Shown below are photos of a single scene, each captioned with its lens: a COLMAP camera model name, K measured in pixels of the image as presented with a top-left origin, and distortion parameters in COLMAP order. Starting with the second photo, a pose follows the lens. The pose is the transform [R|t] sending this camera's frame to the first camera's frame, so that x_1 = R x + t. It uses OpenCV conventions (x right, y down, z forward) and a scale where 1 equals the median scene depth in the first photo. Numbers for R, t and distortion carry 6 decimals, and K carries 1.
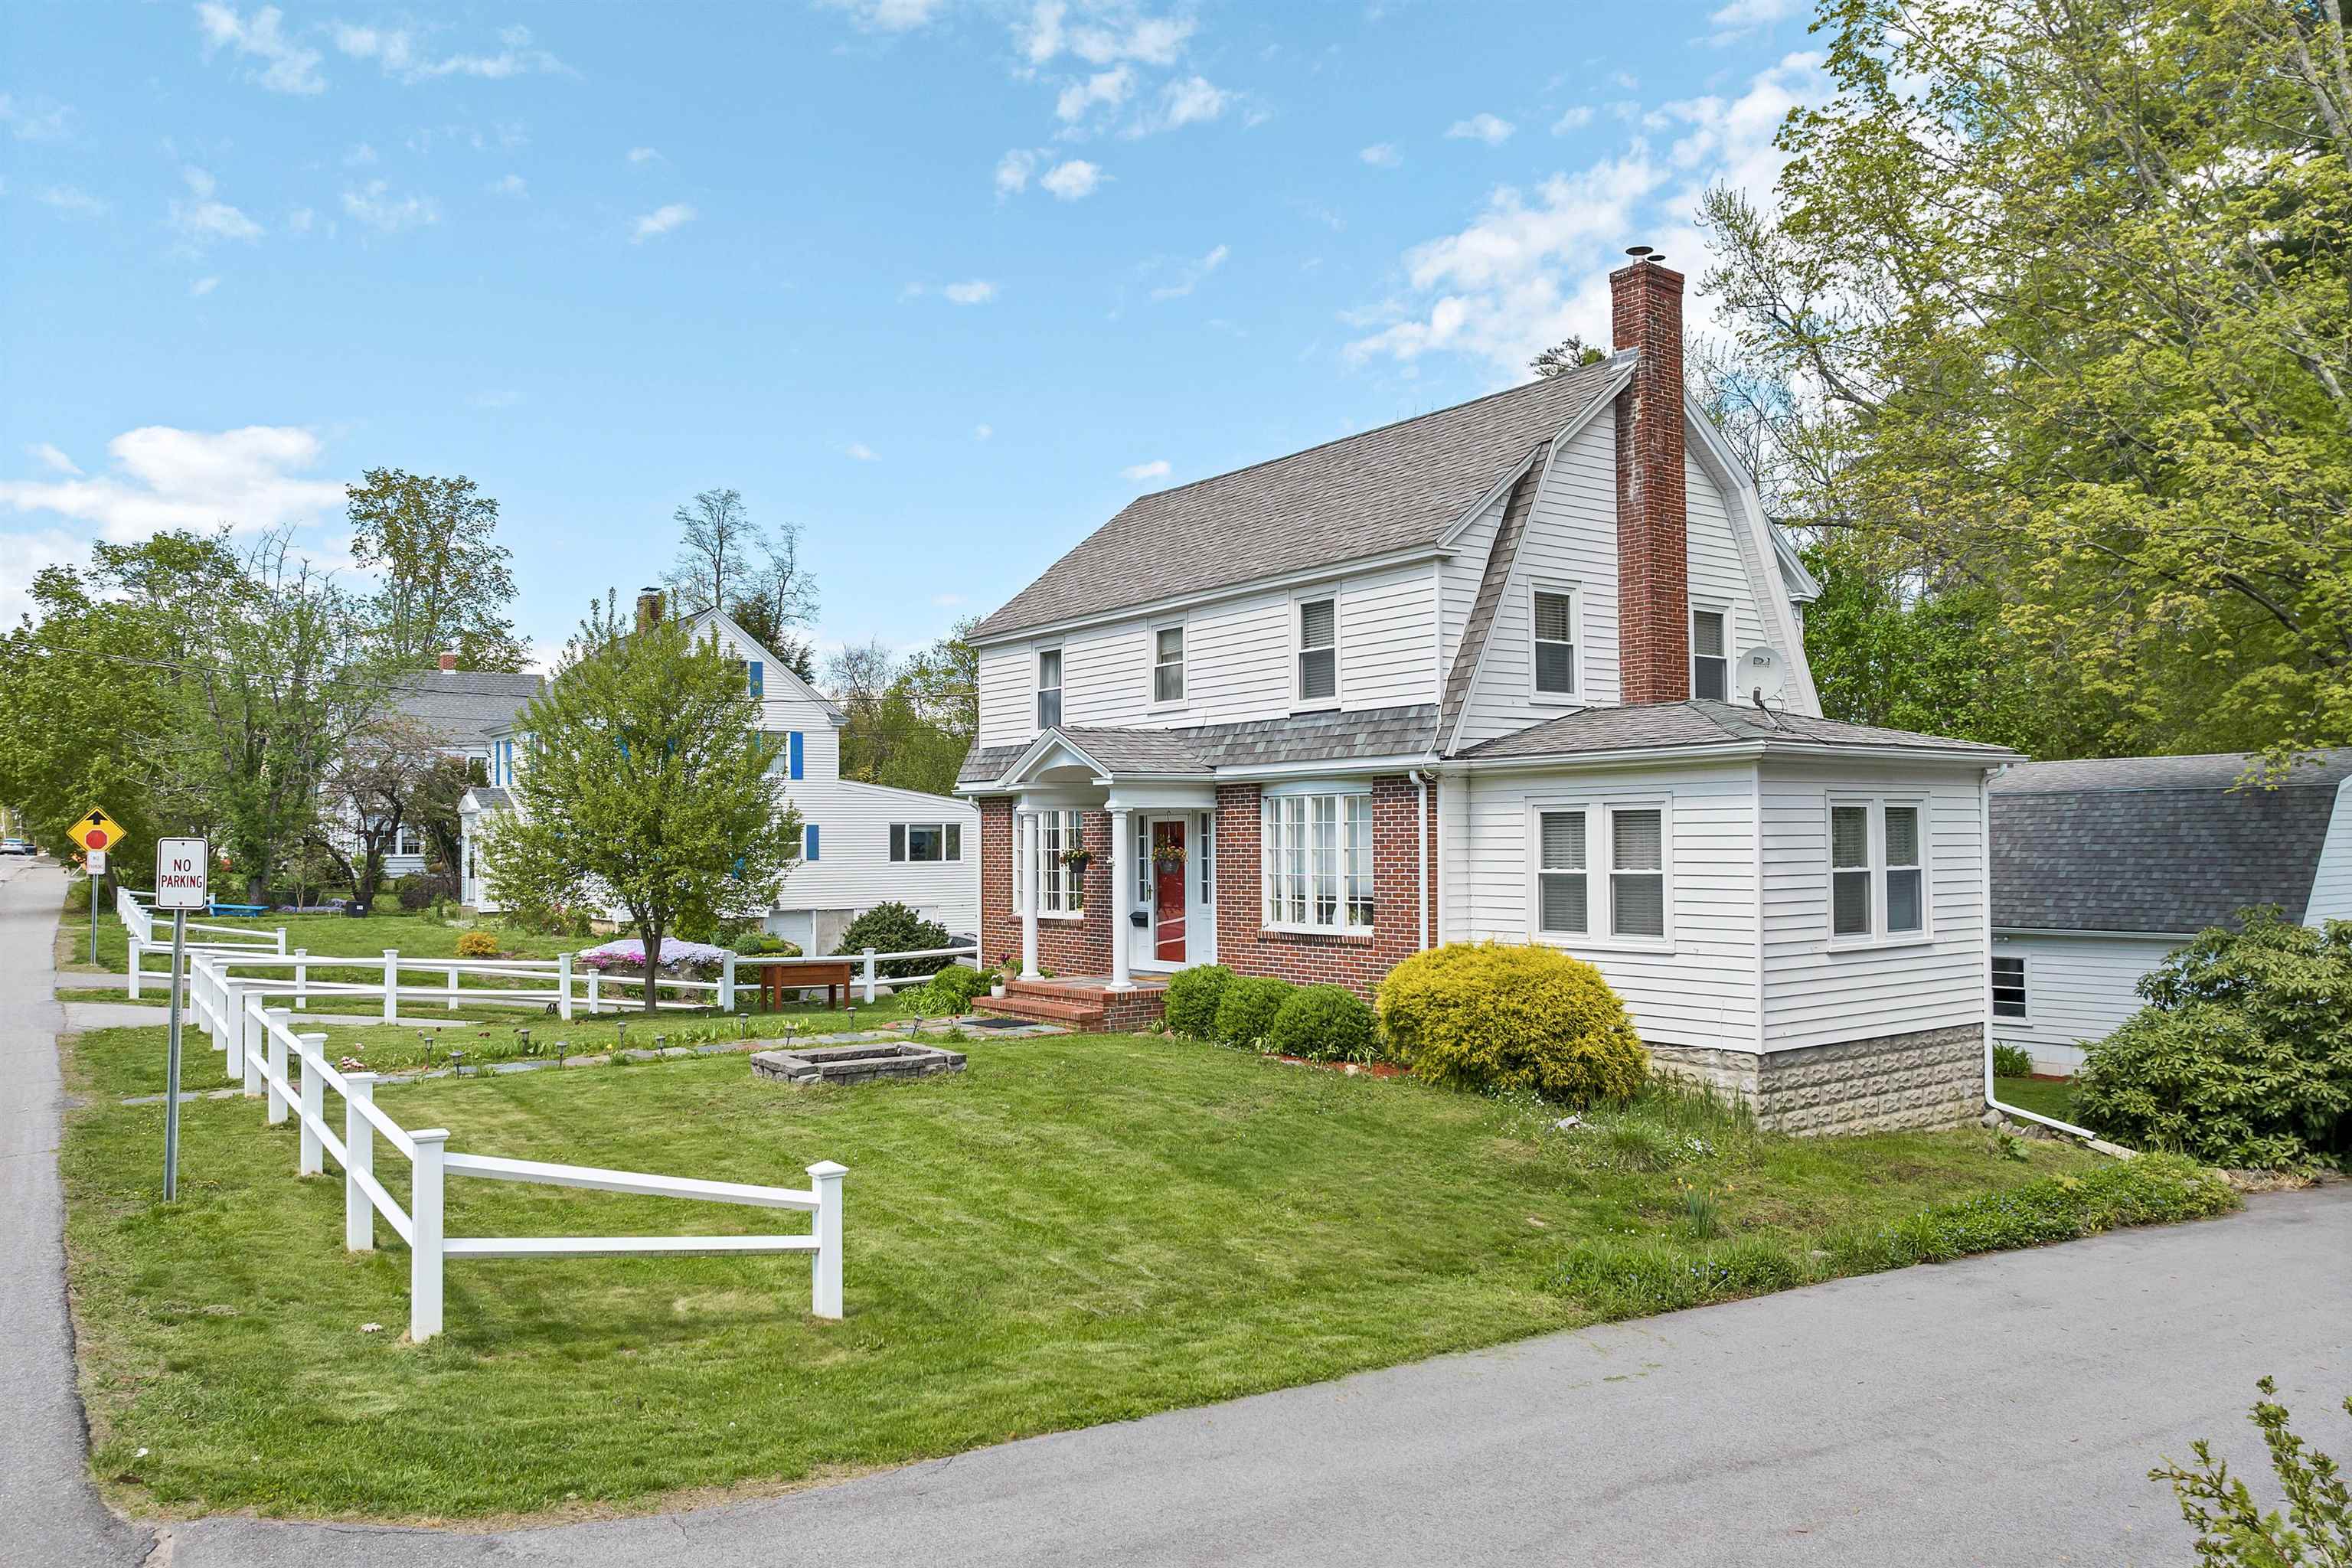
lens RADIAL K [[1654.8, 0, 1176.0], [0, 1654.8, 784.0], [0, 0, 1]] dist [0.000804, 0.000115]
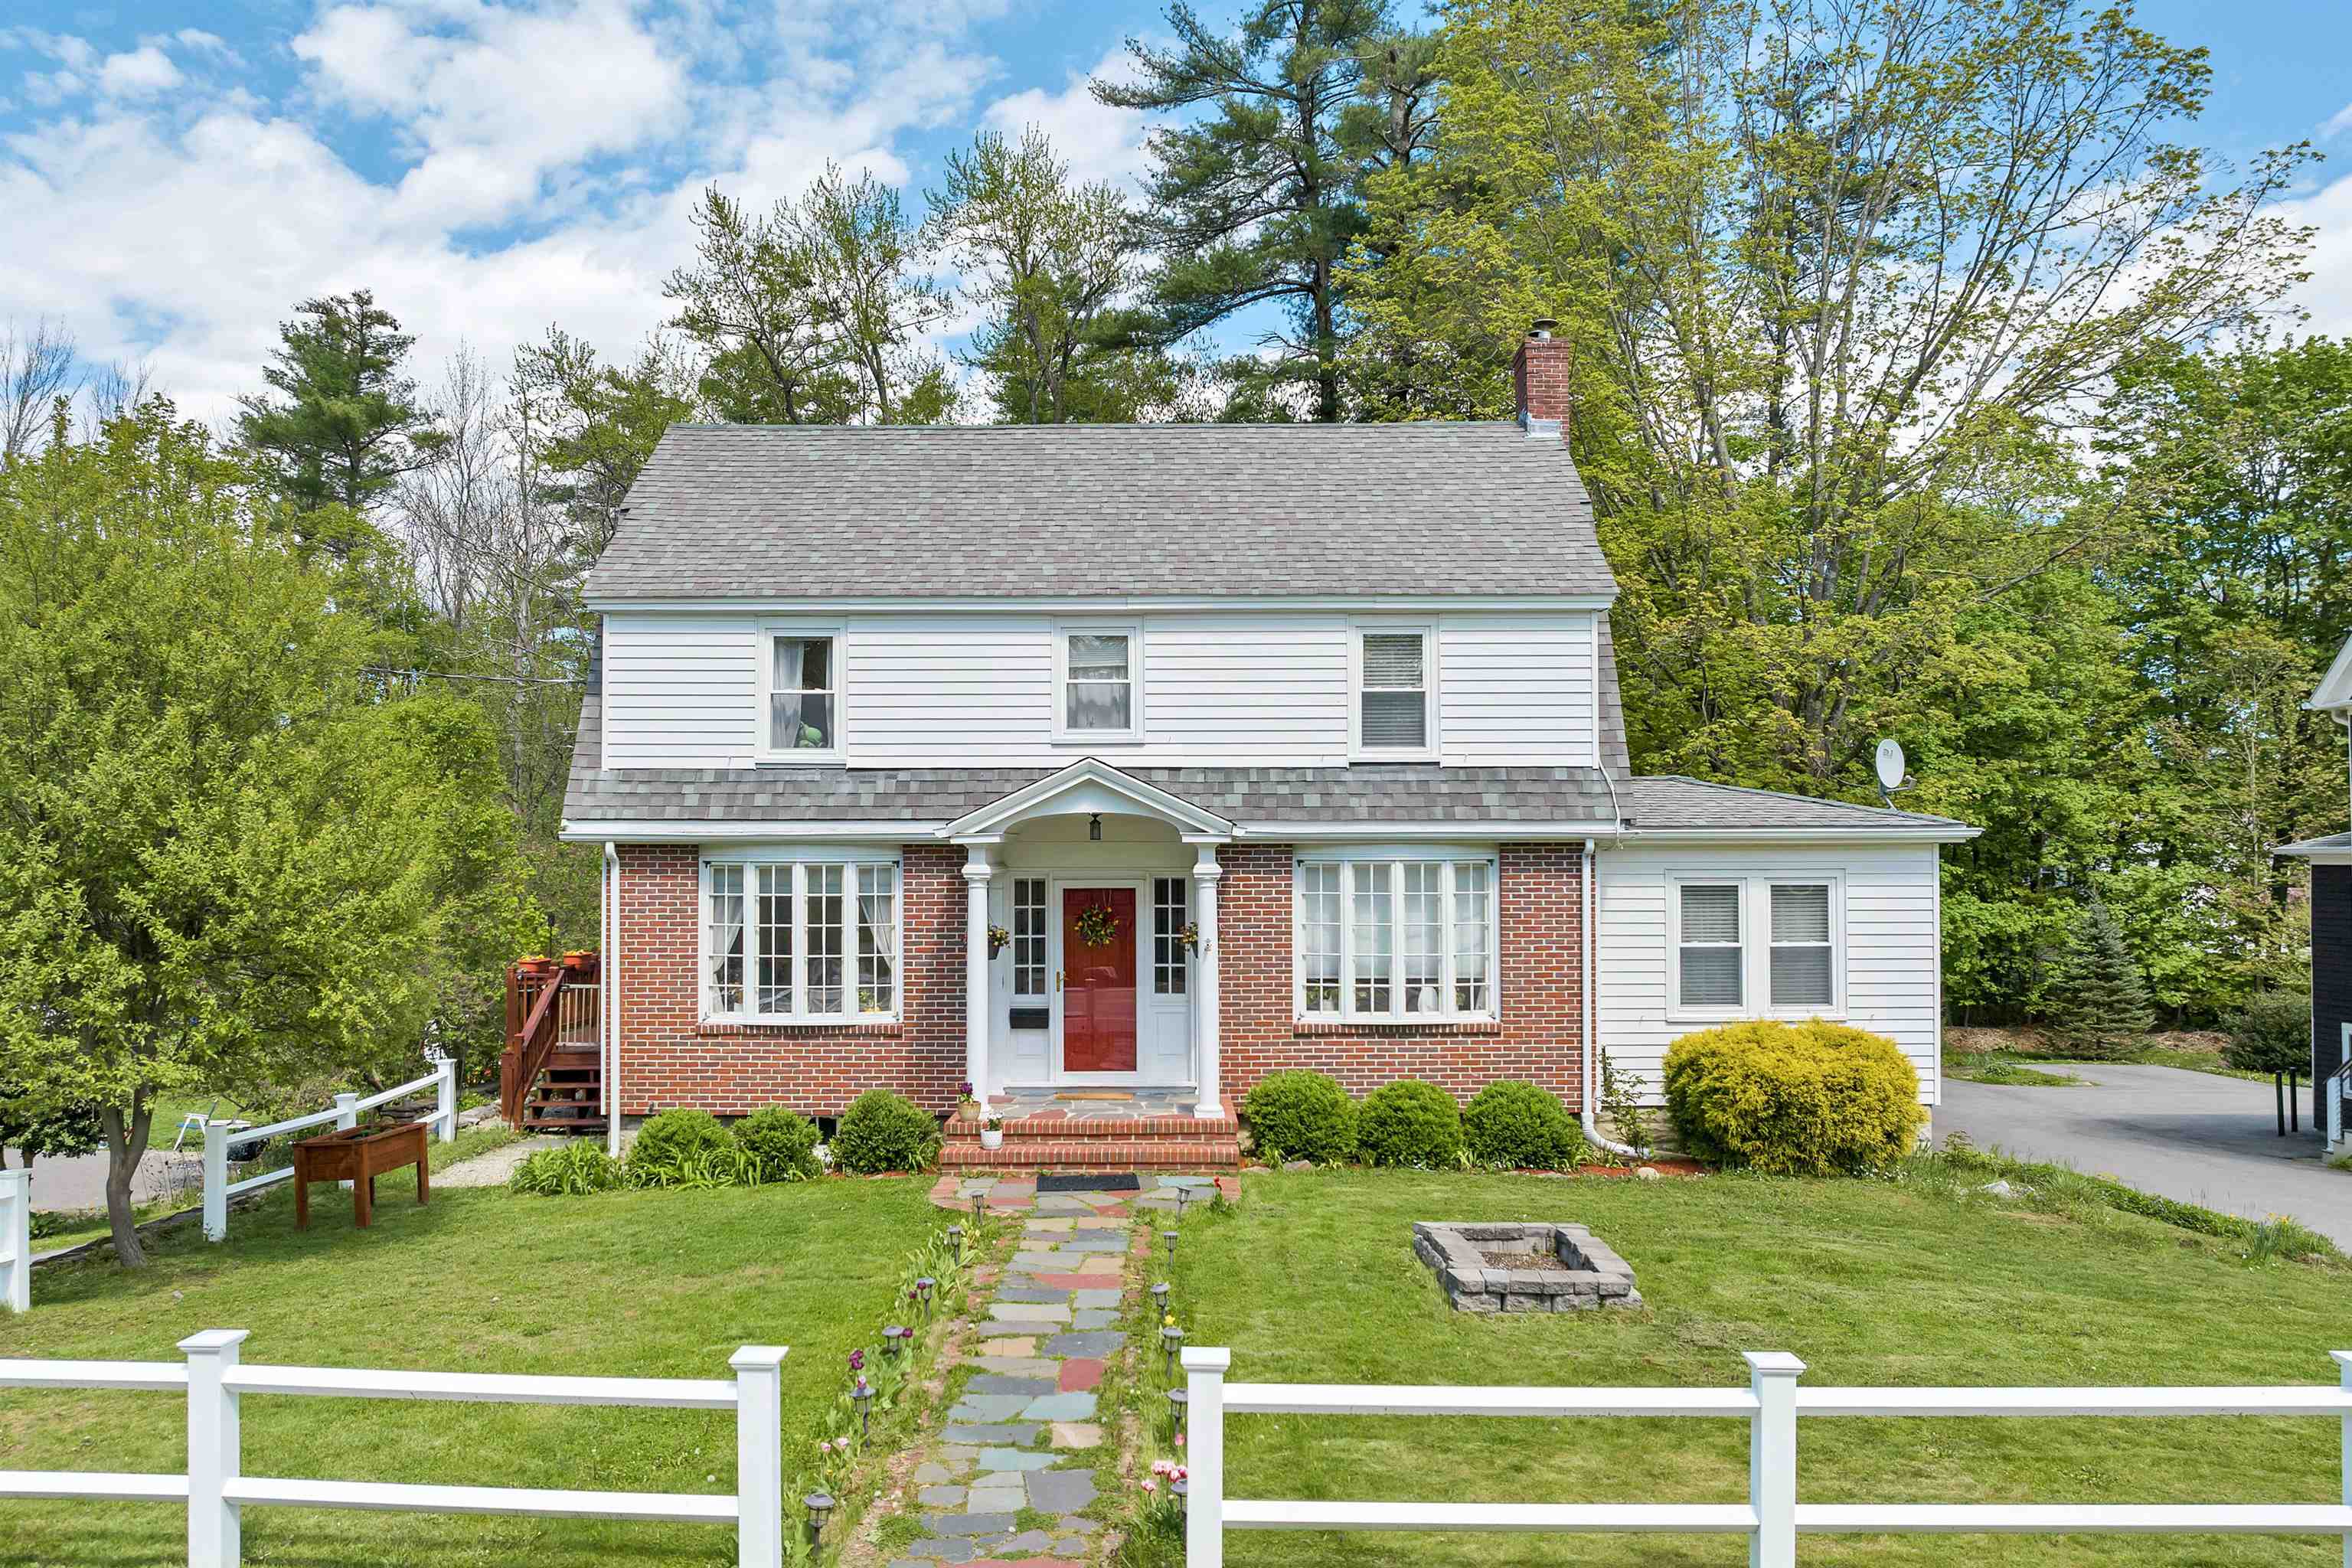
lens RADIAL K [[1662.6, 0, 1175.7], [0, 1662.6, 830.1], [0, 0, 1]] dist [-0.004789, -0.000335]
pose [[0.613224, 0.030134, 0.789334, -0.662627], [-0.029222, 0.999453, -0.015453, 0.007605], [-0.789369, -0.013589, 0.613769, 0.563523]]
